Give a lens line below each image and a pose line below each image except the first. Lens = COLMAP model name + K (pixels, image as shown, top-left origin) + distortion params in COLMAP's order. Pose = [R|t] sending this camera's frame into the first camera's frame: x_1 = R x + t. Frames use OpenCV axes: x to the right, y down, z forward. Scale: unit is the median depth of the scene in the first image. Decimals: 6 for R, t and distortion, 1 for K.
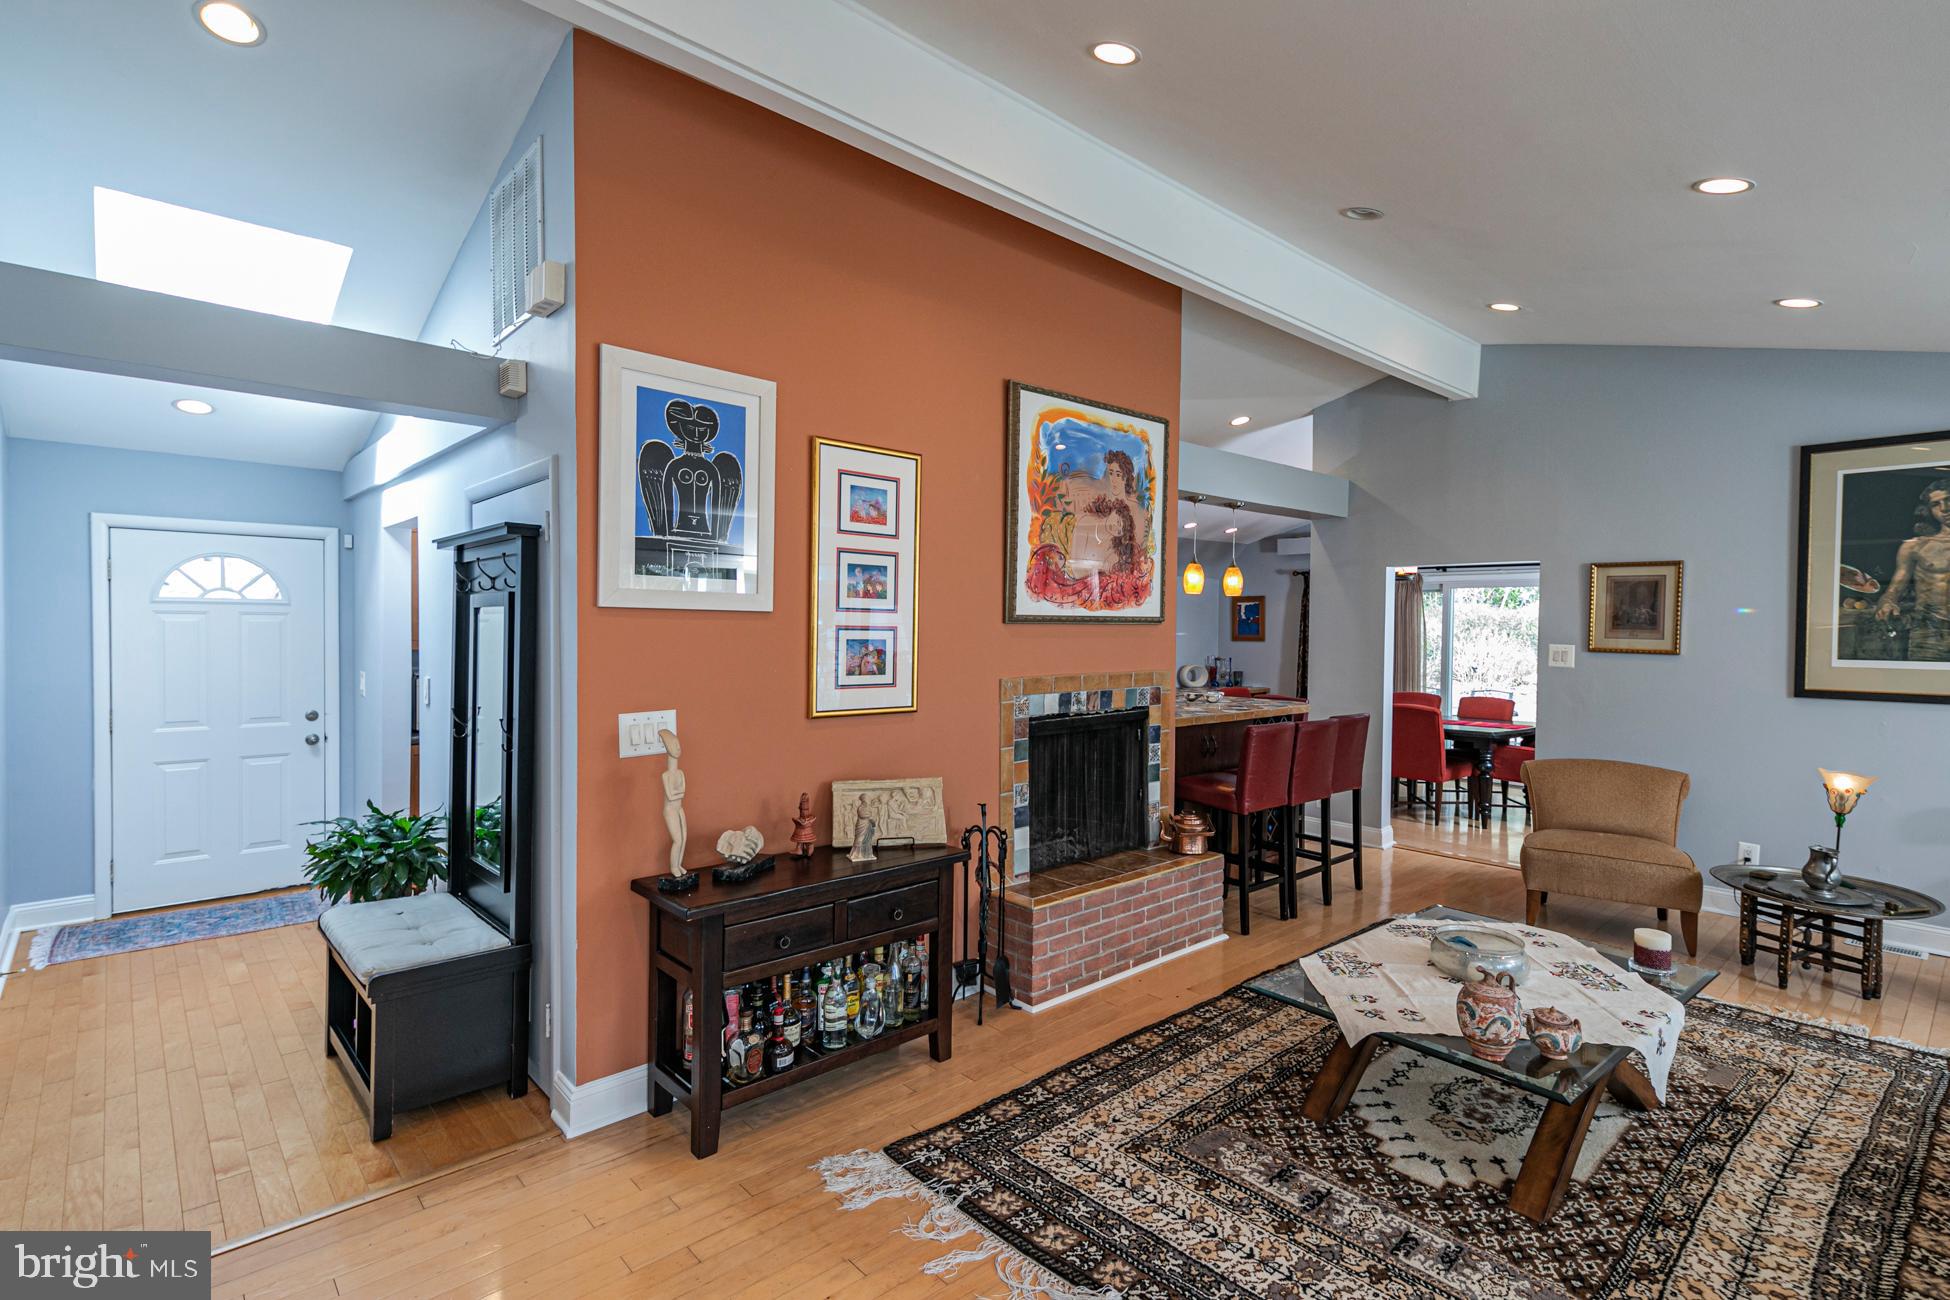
lens RADIAL K [[931.9, 0, 975.0], [0, 931.9, 650.0], [0, 0, 1]] dist [0.034262, -0.007378]
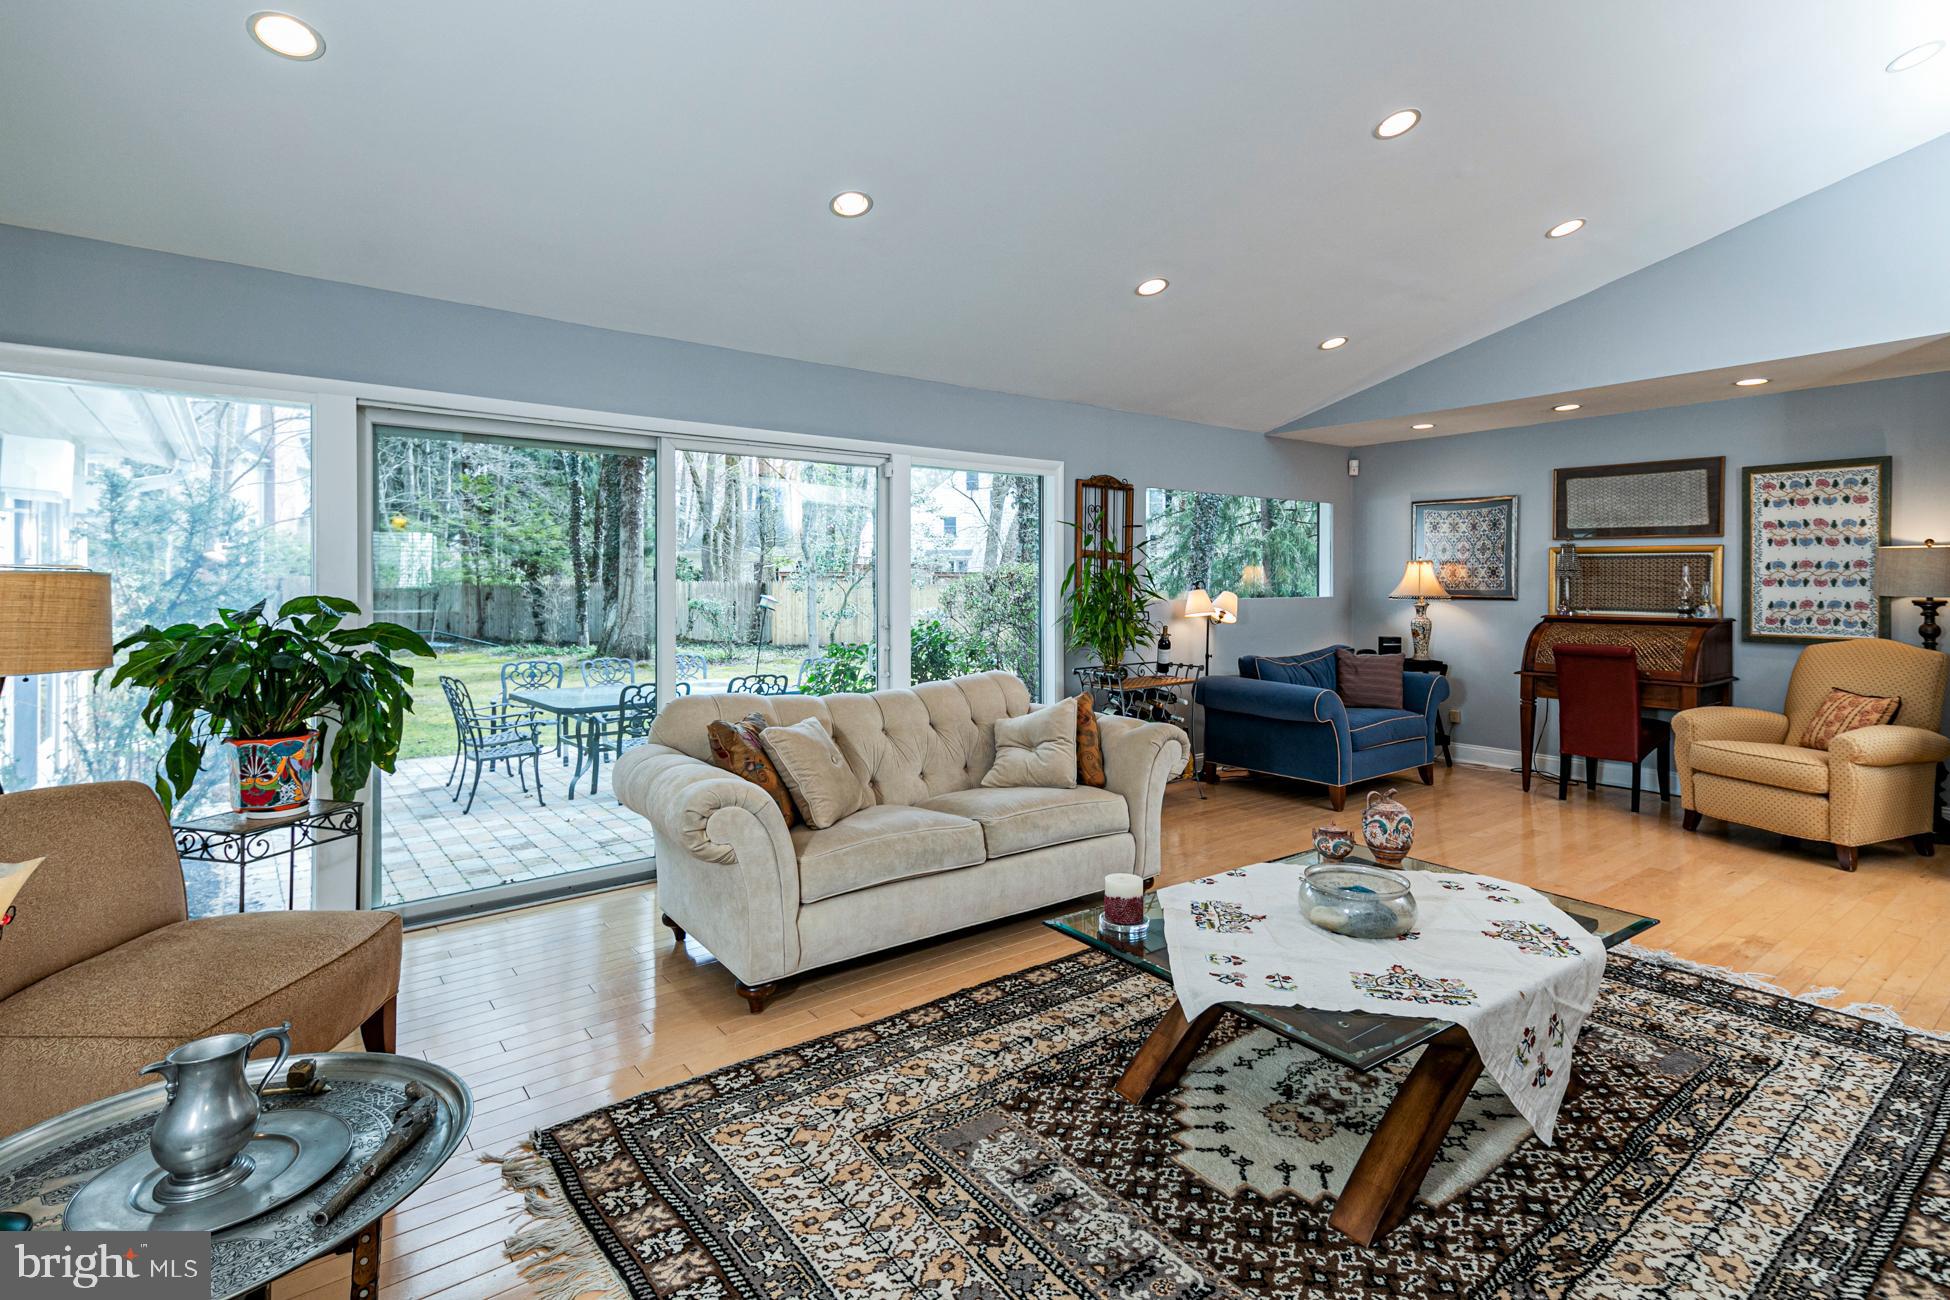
lens RADIAL K [[929.2, 0, 966.2], [0, 929.2, 592.0], [0, 0, 1]] dist [0.022872, -0.001566]
pose [[-0.996276, -0.008572, 0.085798, 0.646975], [-0.005382, 0.999288, 0.037346, 0.027938], [-0.086057, 0.036745, -0.995612, 1.466040]]
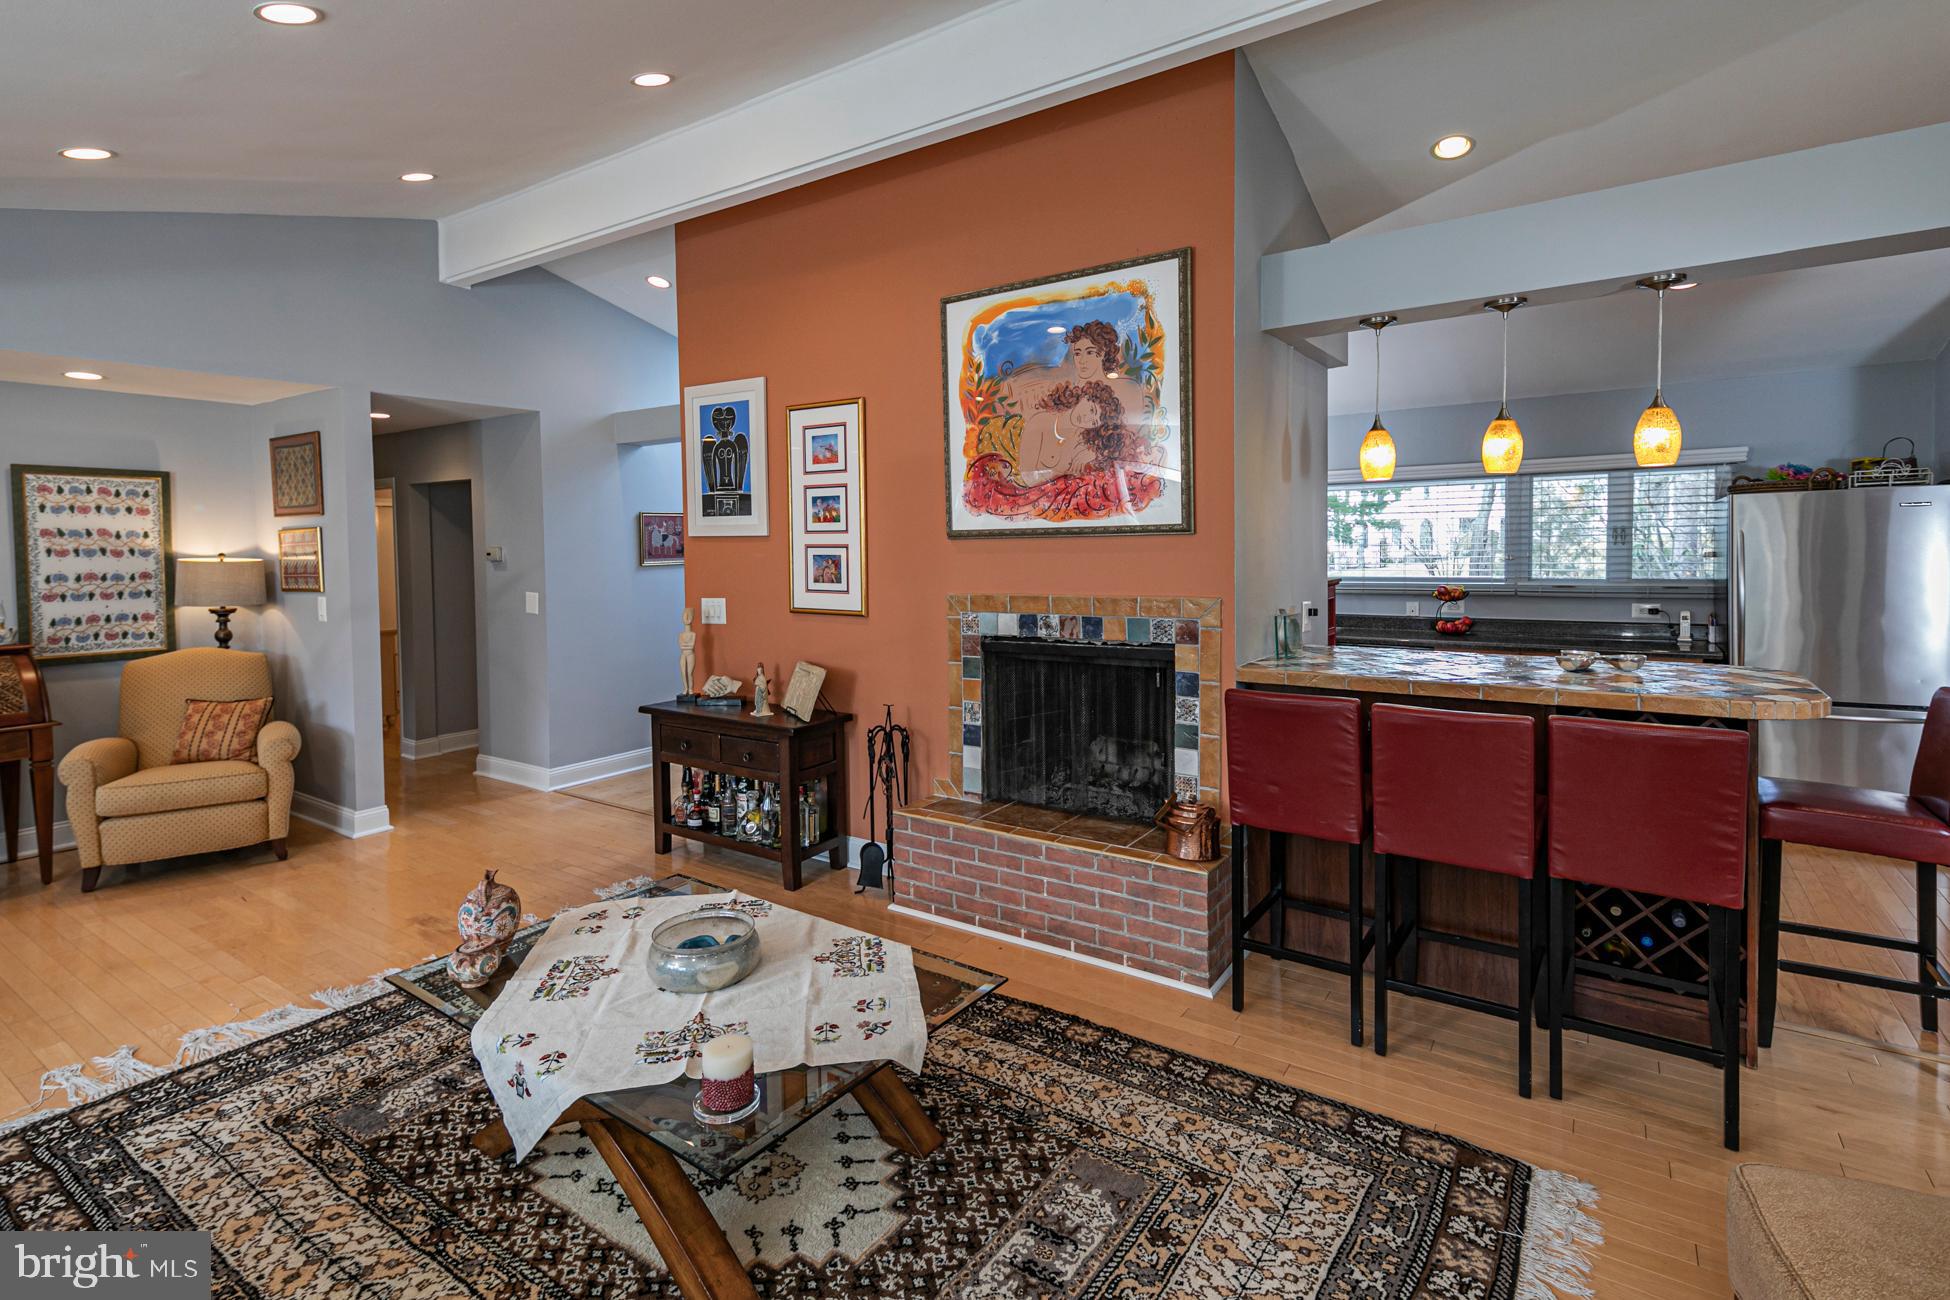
lens RADIAL K [[929.1, 0, 966.4], [0, 929.1, 585.7], [0, 0, 1]] dist [0.028001, -0.007982]
pose [[0.229609, 0.031224, -0.972782, 1.088332], [-0.011755, 0.999501, 0.029307, -0.008118], [0.973212, 0.004706, 0.229862, 0.837447]]
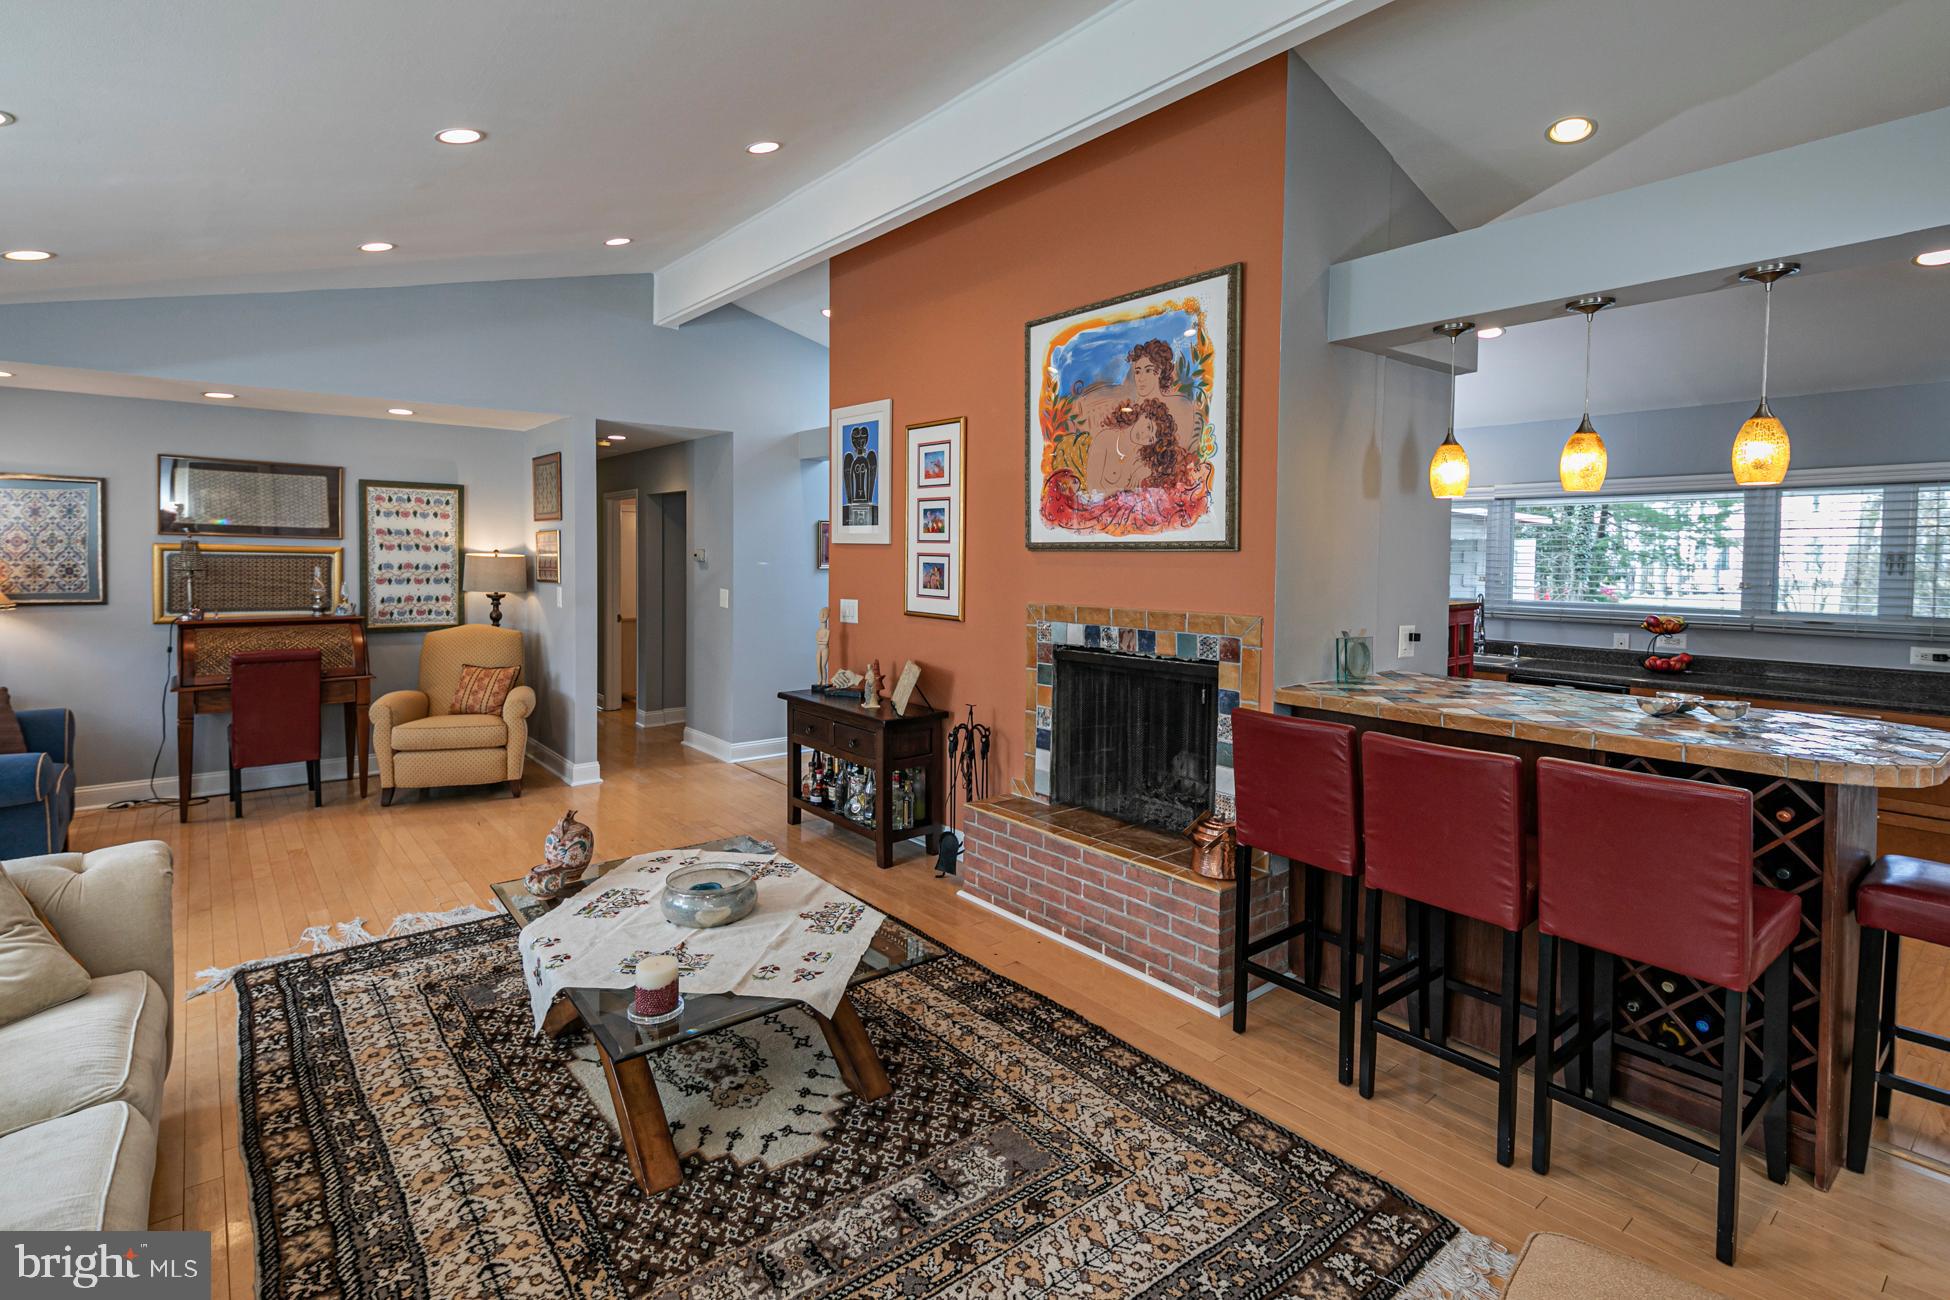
lens RADIAL K [[929.2, 0, 966.2], [0, 929.2, 592.0], [0, 0, 1]] dist [0.022872, -0.001566]
pose [[-0.050055, 0.032129, -0.998230, 1.168093], [-0.037384, 0.998722, 0.034019, -0.015965], [0.998047, 0.039020, -0.048789, 1.045671]]
